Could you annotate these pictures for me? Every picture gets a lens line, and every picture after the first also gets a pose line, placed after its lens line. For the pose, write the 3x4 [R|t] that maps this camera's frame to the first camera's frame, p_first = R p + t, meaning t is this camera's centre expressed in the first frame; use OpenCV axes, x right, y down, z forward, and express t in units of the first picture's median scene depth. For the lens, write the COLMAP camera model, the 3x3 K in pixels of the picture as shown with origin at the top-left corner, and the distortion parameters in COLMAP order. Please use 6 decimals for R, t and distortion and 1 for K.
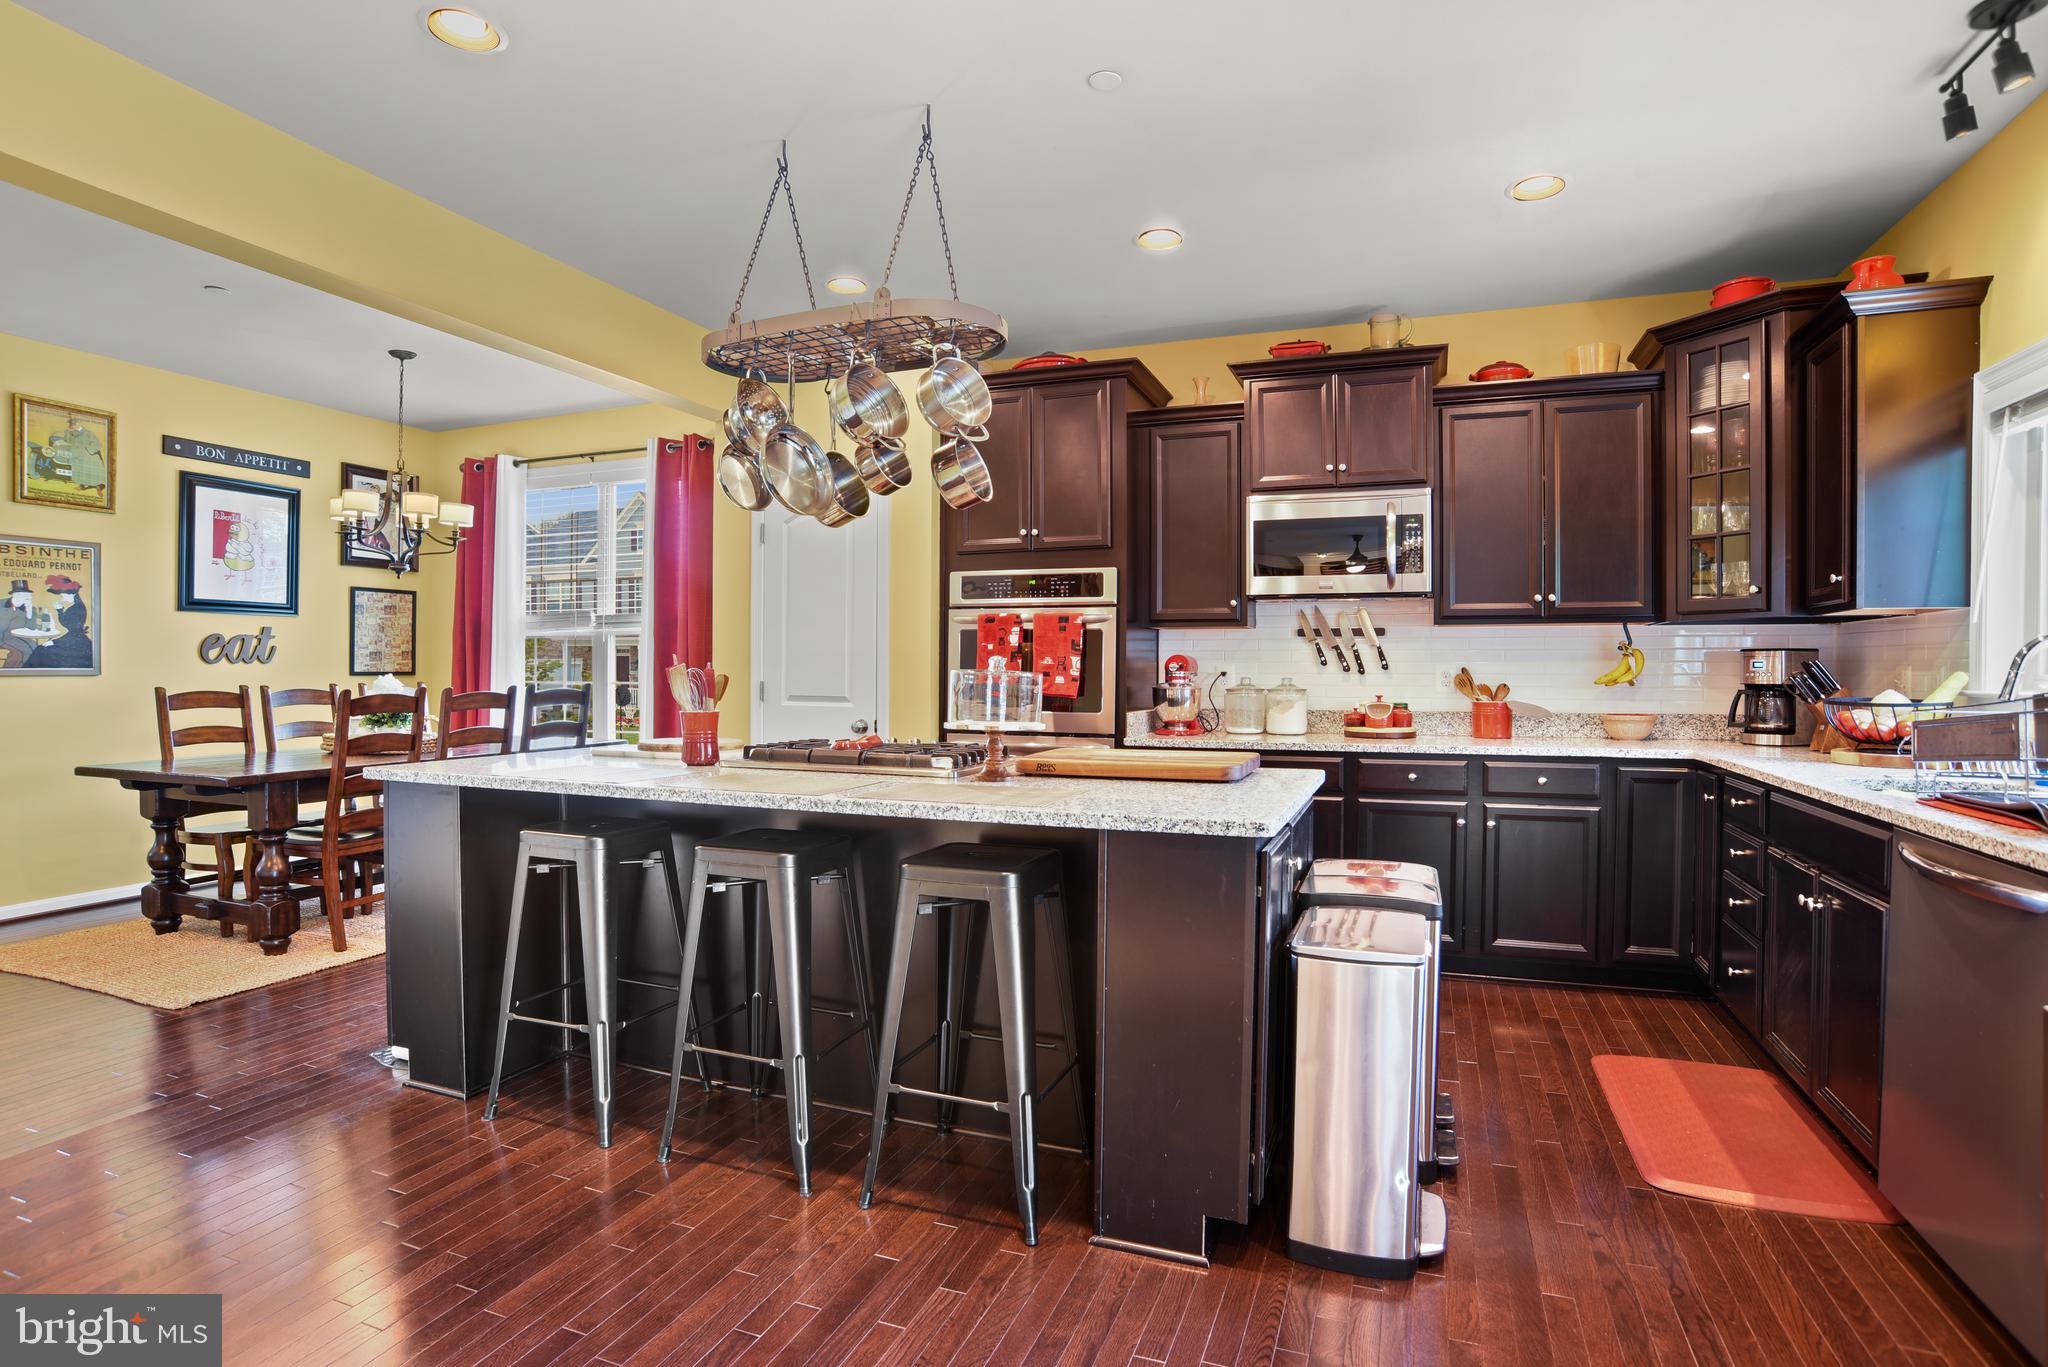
lens RADIAL K [[1040.2, 0, 1019.8], [0, 1040.2, 681.3], [0, 0, 1]] dist [-0.089852, 0.041215]
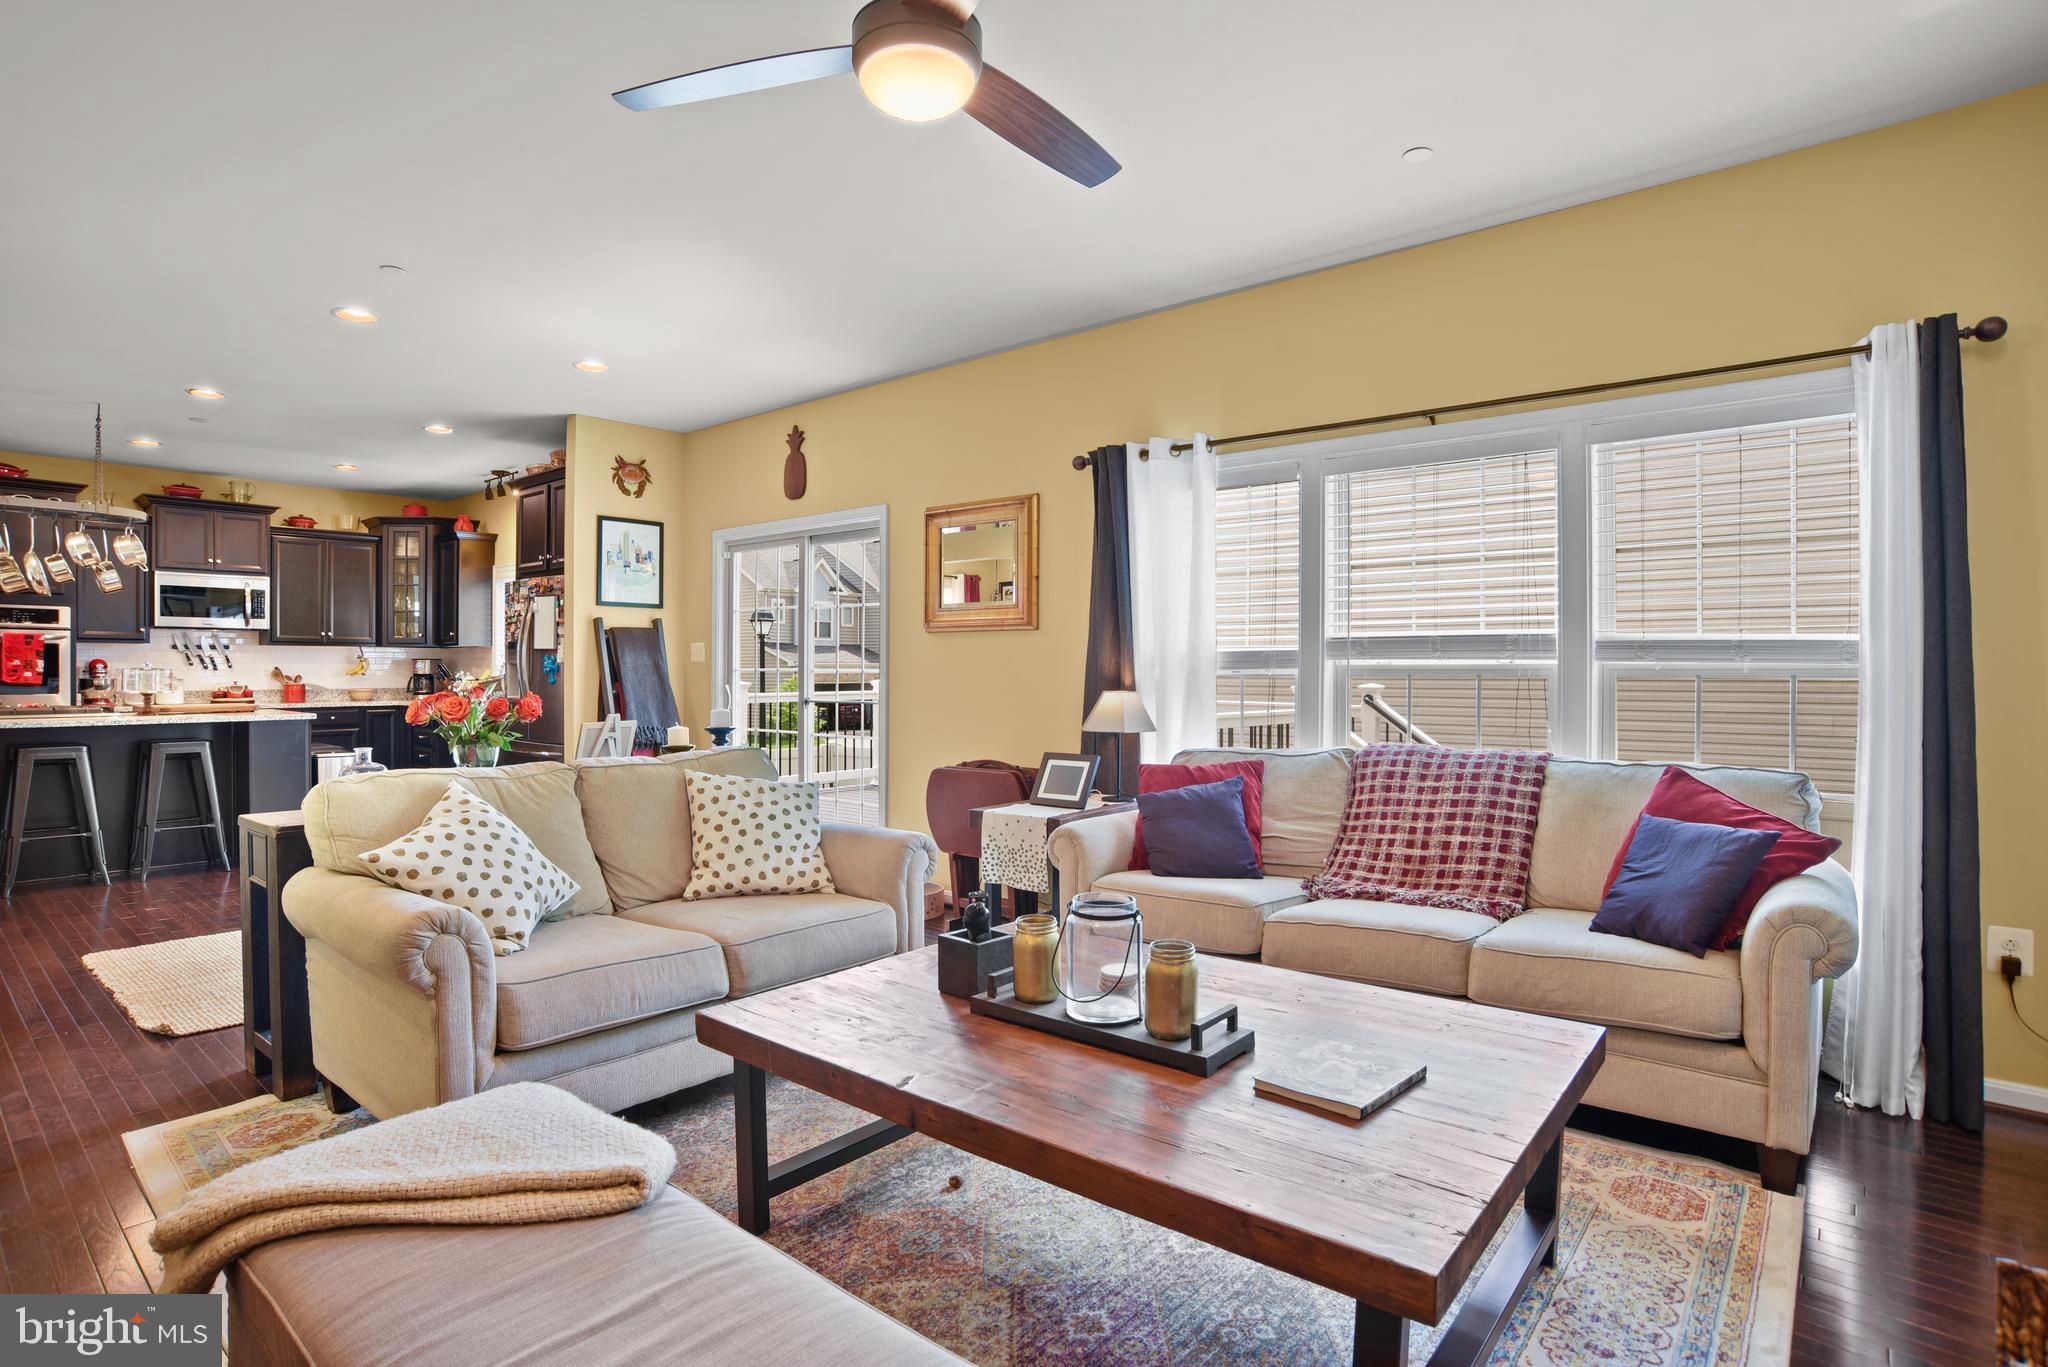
lens RADIAL K [[1040.2, 0, 1019.8], [0, 1040.2, 681.3], [0, 0, 1]] dist [-0.089852, 0.041215]
pose [[0.324904, -0.012096, 0.945670, -0.860772], [0.010694, 0.999901, 0.009115, 0.011177], [-0.945687, 0.007152, 0.325001, -0.902981]]
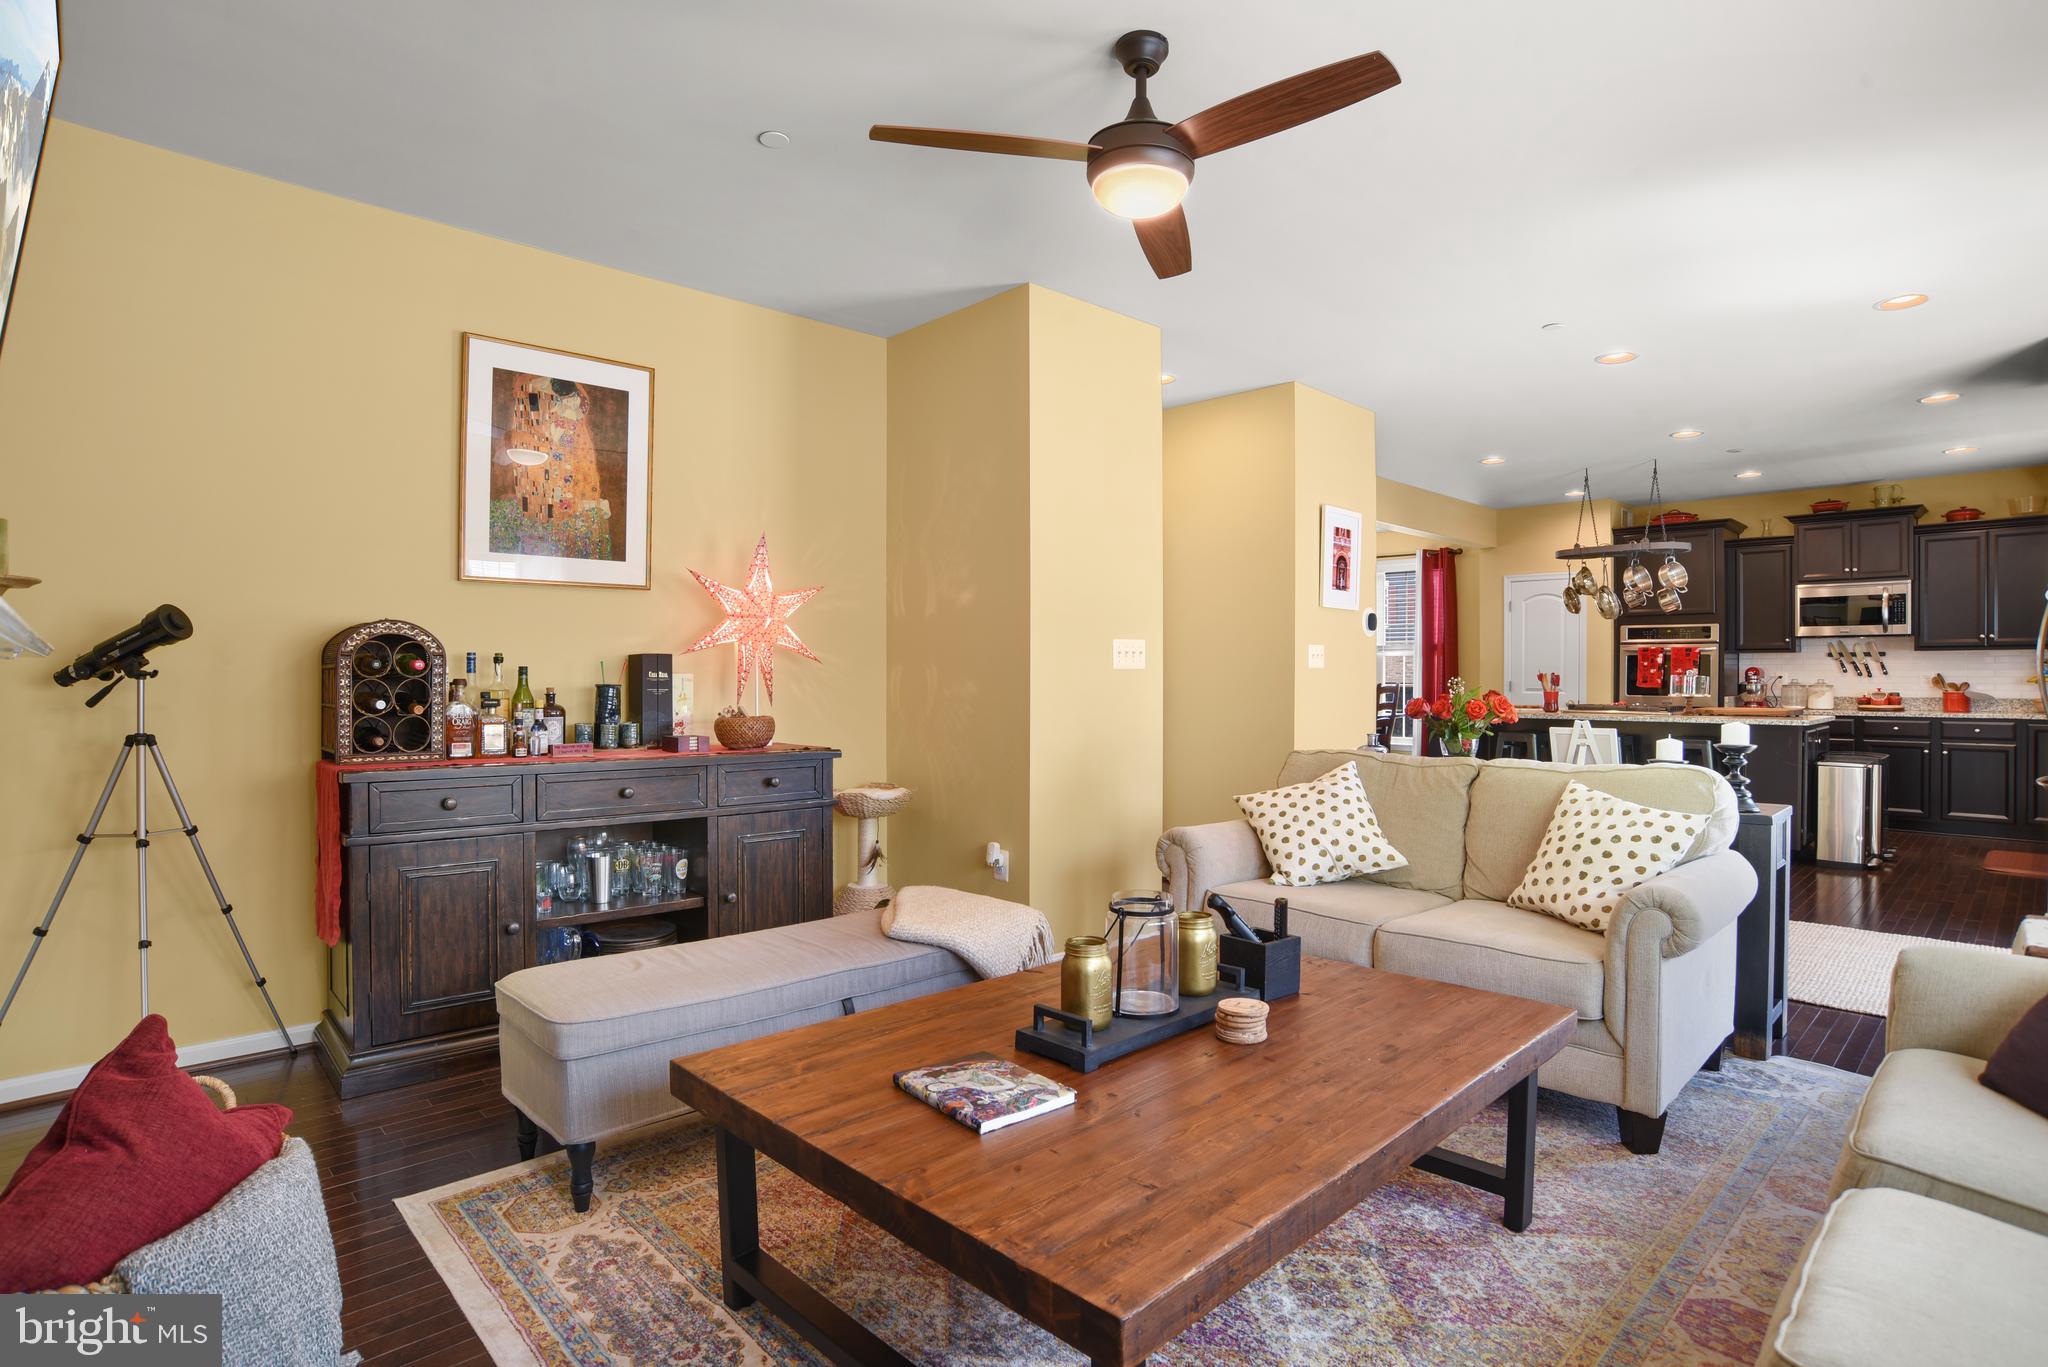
lens RADIAL K [[1040.2, 0, 1019.8], [0, 1040.2, 681.3], [0, 0, 1]] dist [-0.089852, 0.041215]
pose [[0.908499, 0.000813, -0.417886, -0.299130], [-0.003792, 0.999973, -0.006299, 0.017019], [0.417869, 0.007307, 0.908478, -1.225037]]
